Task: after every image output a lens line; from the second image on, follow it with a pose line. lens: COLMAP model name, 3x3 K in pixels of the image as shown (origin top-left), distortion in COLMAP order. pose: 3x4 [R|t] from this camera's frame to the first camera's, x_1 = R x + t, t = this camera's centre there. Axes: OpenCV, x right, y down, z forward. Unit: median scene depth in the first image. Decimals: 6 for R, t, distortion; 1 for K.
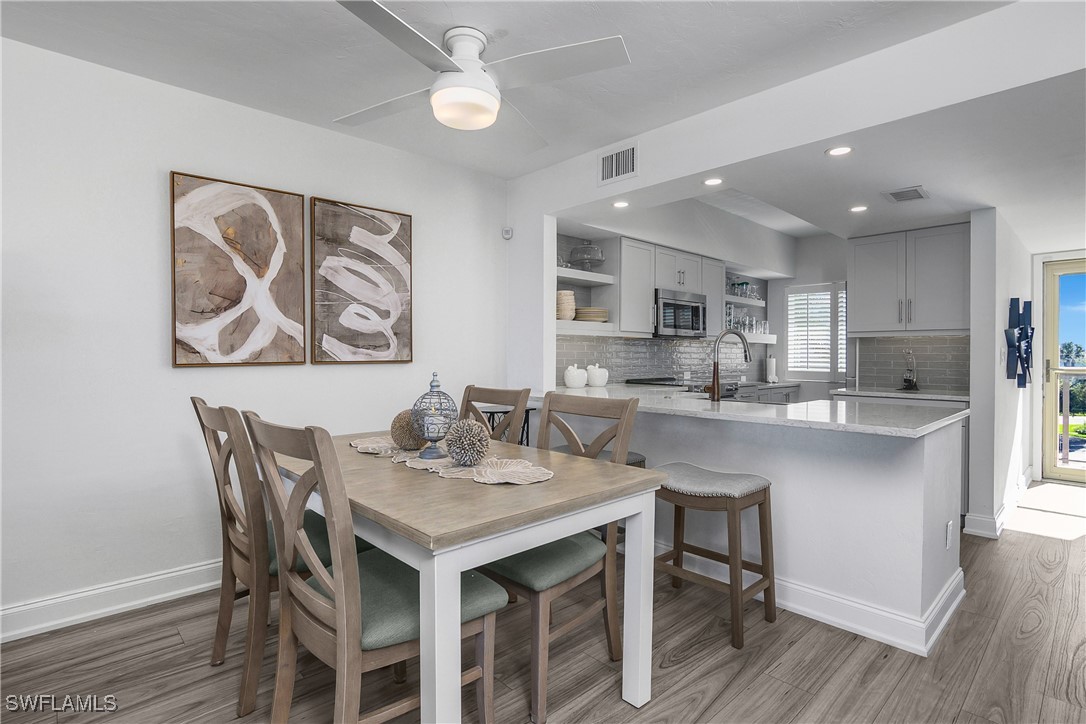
lens RADIAL K [[533.4, 0, 536.1], [0, 533.4, 355.6], [0, 0, 1]] dist [-0.026644, 0.000603]
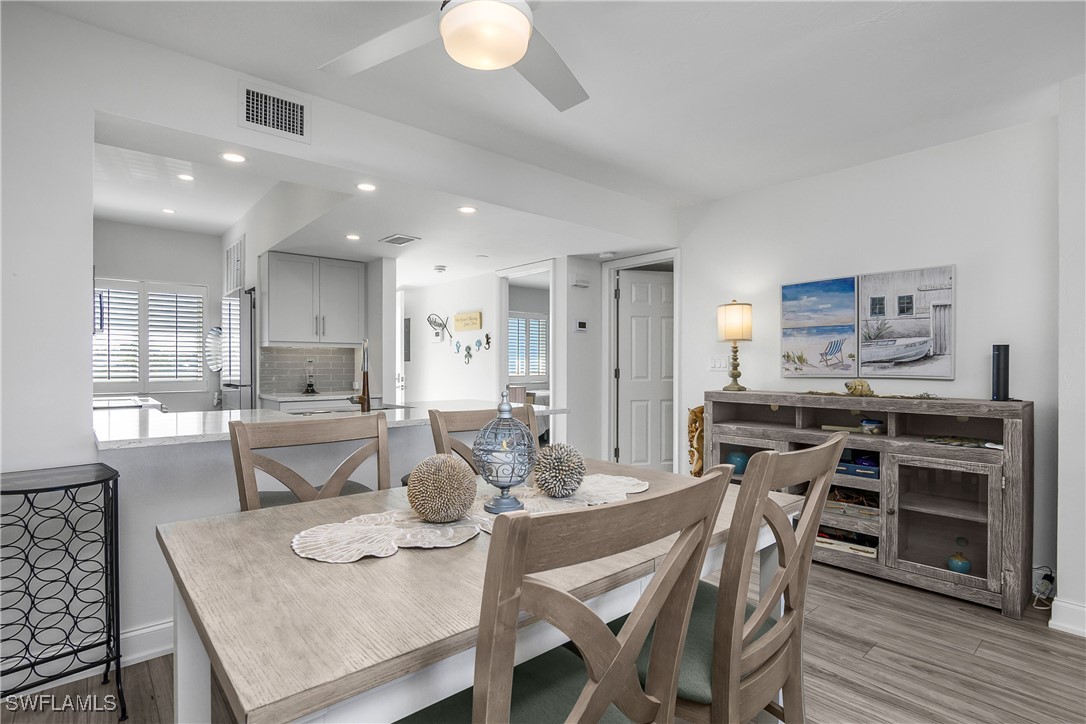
lens RADIAL K [[530.8, 0, 537.7], [0, 530.8, 365.1], [0, 0, 1]] dist [-0.021704, 0.001160]
pose [[0.034083, -0.007984, 0.999387, -0.619576], [0.000407, 0.999968, 0.007975, -0.007907], [-0.999419, 0.000135, 0.034085, 0.640294]]
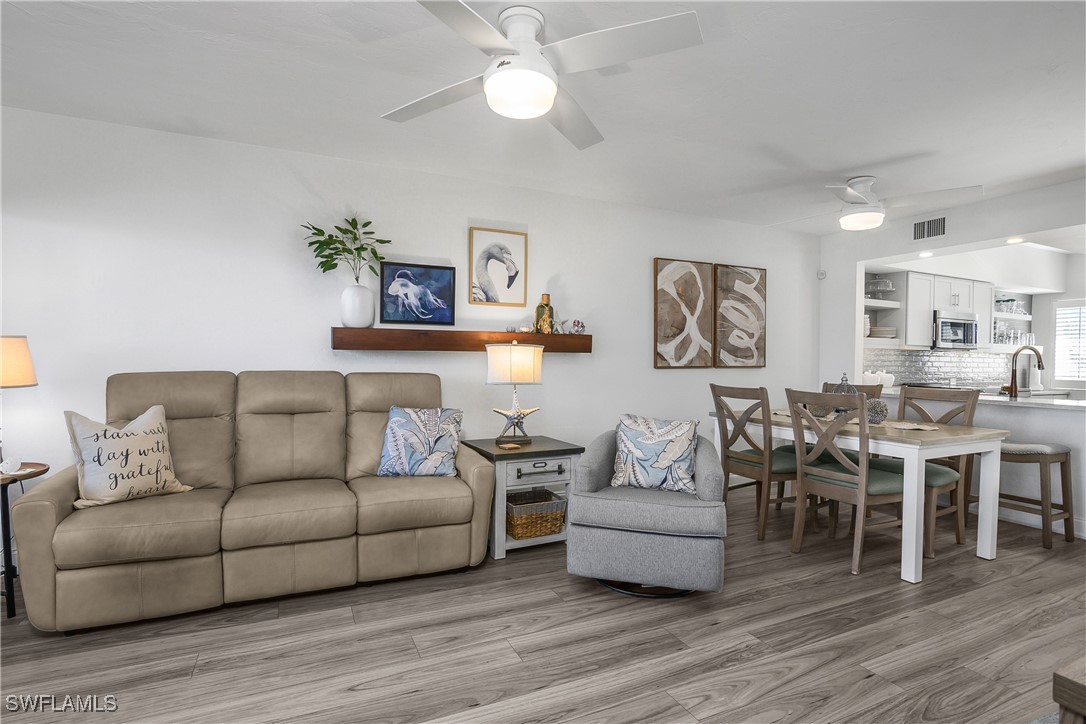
lens RADIAL K [[530.8, 0, 537.7], [0, 530.8, 365.1], [0, 0, 1]] dist [-0.021704, 0.001160]
pose [[0.953105, 0.009617, -0.302486, -0.435688], [-0.008164, 0.999948, 0.006068, 0.003066], [0.302529, -0.003314, 0.953134, -0.676948]]
